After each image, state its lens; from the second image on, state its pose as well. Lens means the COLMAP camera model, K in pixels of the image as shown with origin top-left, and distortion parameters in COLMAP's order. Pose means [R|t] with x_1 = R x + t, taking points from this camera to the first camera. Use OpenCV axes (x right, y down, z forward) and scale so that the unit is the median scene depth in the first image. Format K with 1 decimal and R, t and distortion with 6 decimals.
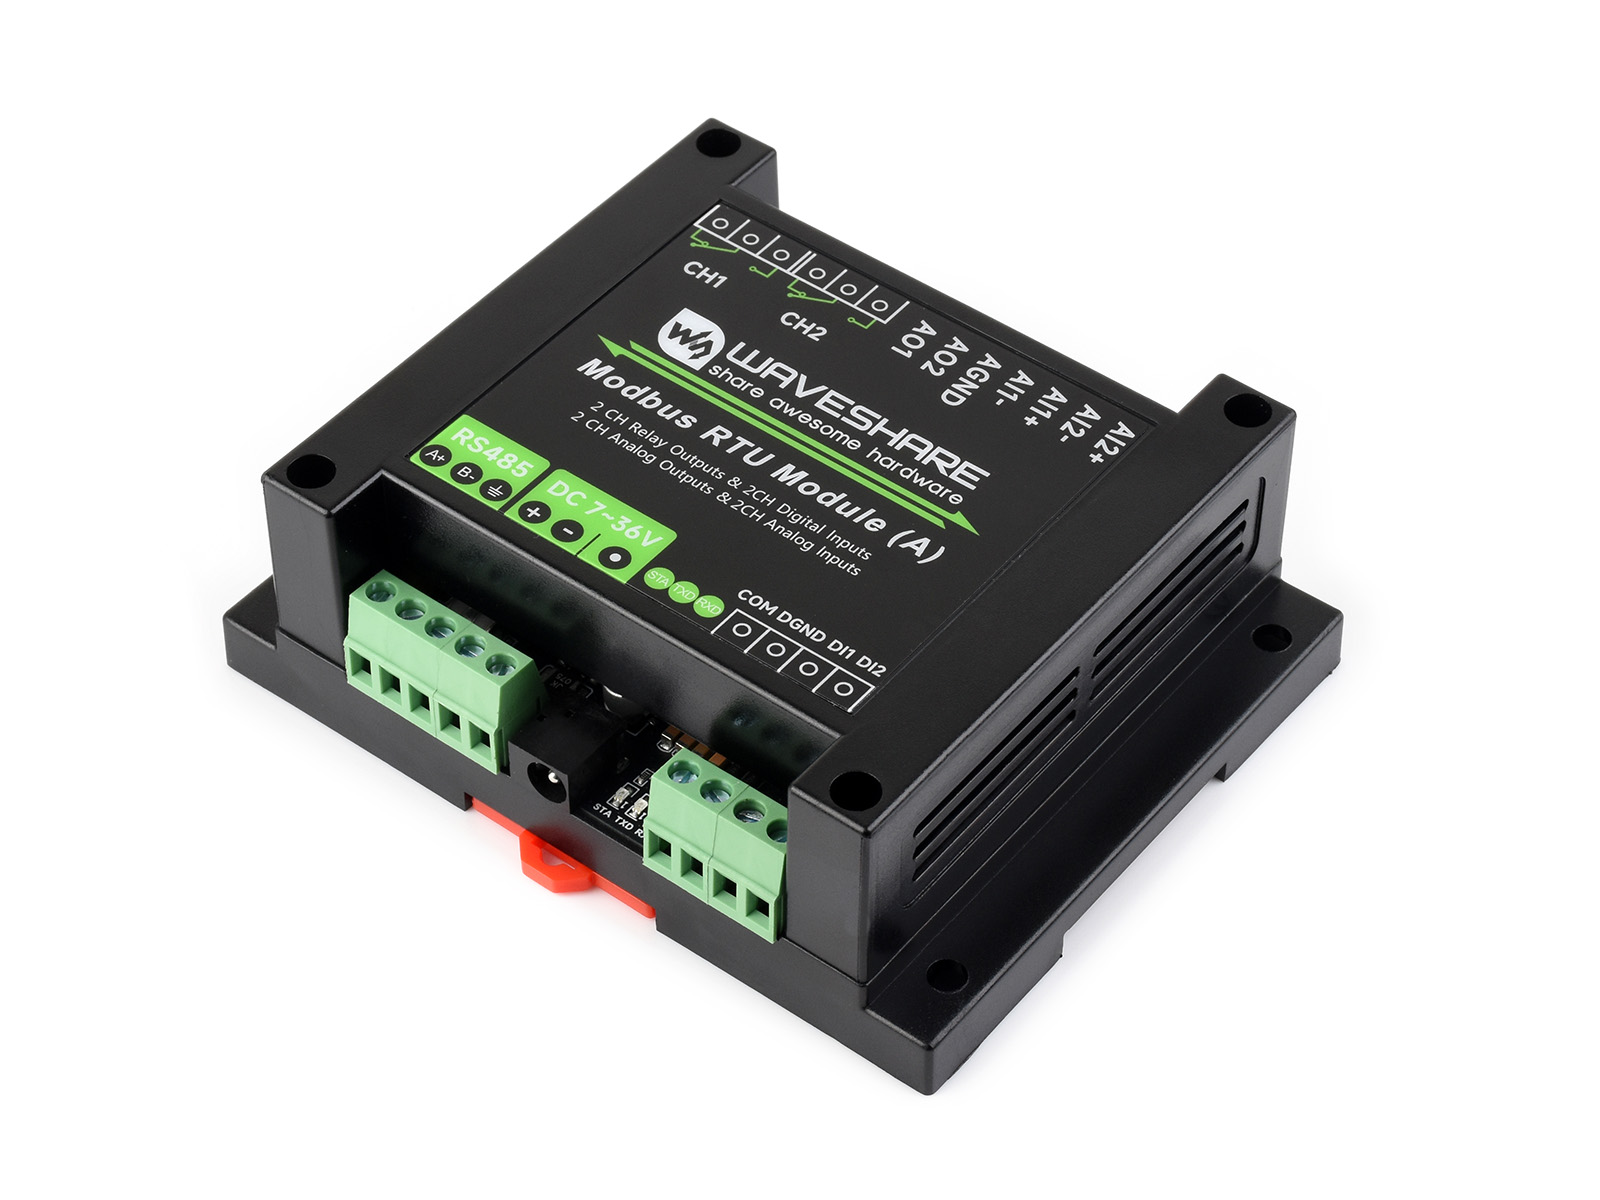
lens RADIAL K [[3960.2, 0, 802.7], [0, 3960.2, 600.4], [0, 0, 1]] dist [0.018002, 0.000000]
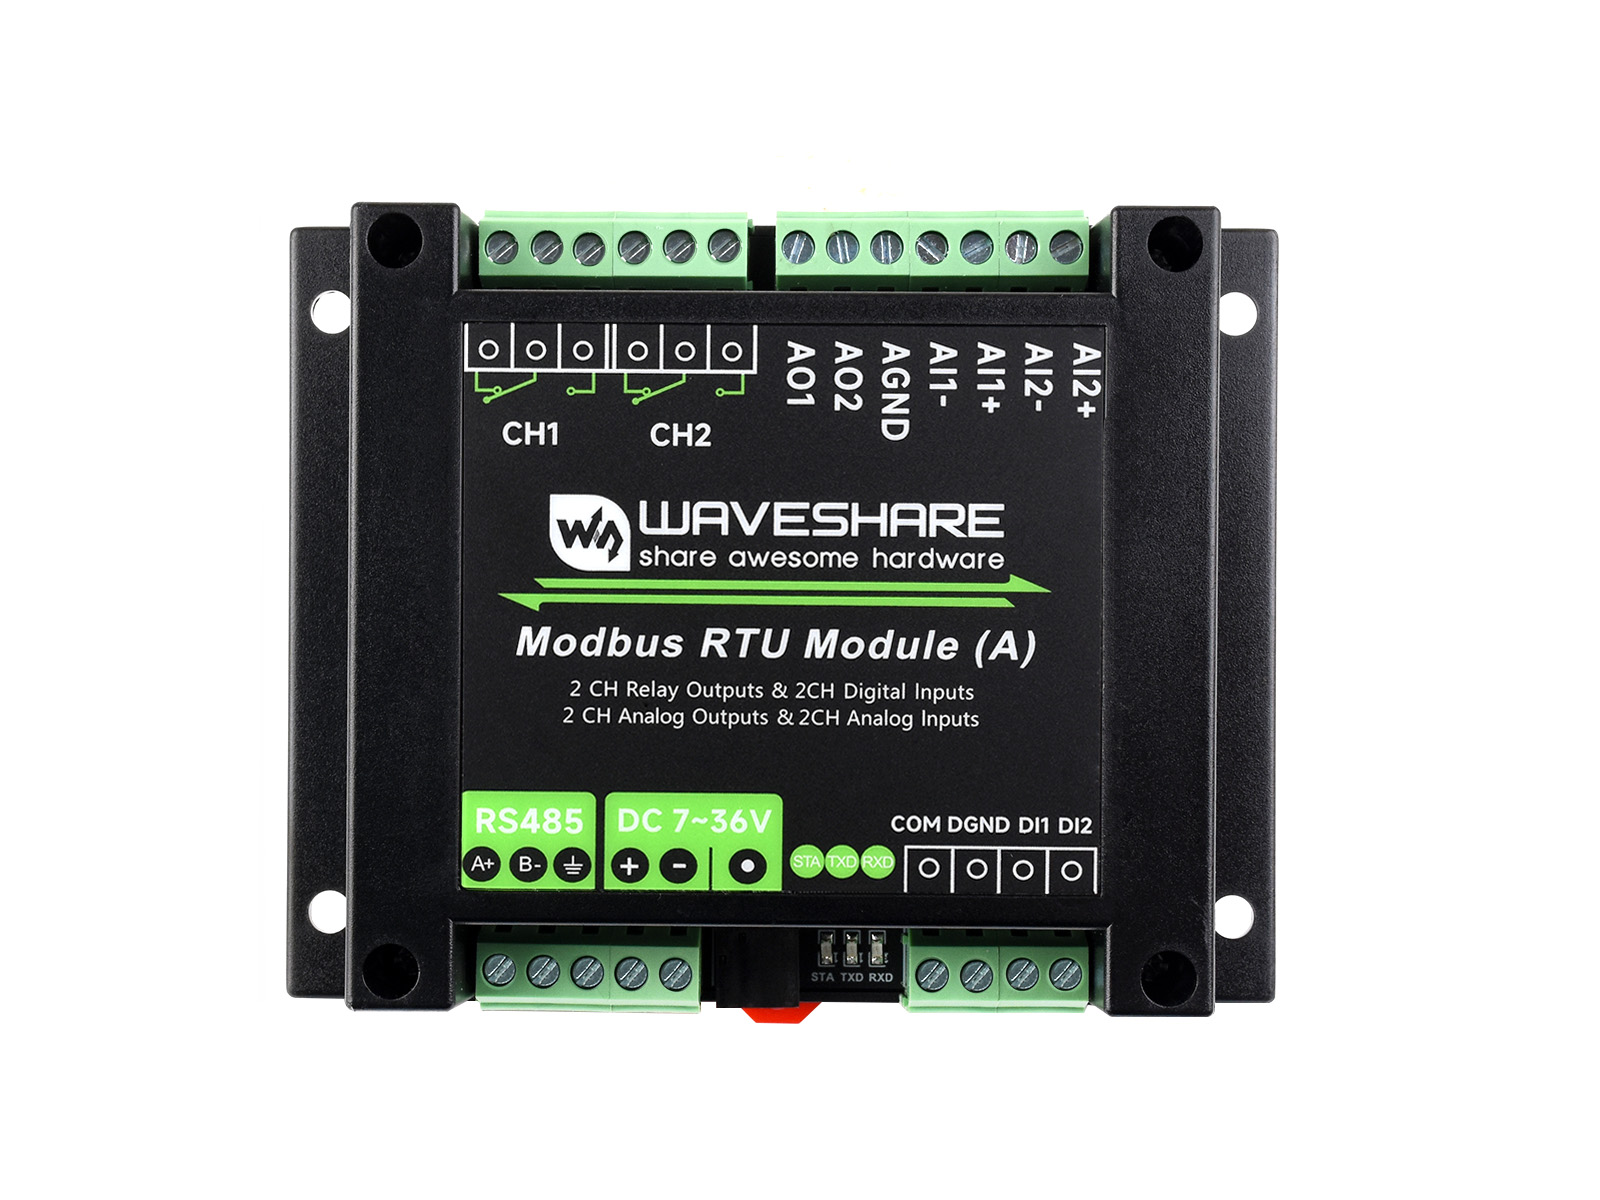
lens RADIAL K [[3960.2, 0, 799.5], [0, 3960.2, 602.1], [0, 0, 1]] dist [0.018002, 0.000000]
pose [[0.791892, -0.609435, -0.038672, 0.032018], [0.466520, 0.562896, 0.682280, -0.632227], [-0.394037, -0.558334, 0.730067, 0.364714]]
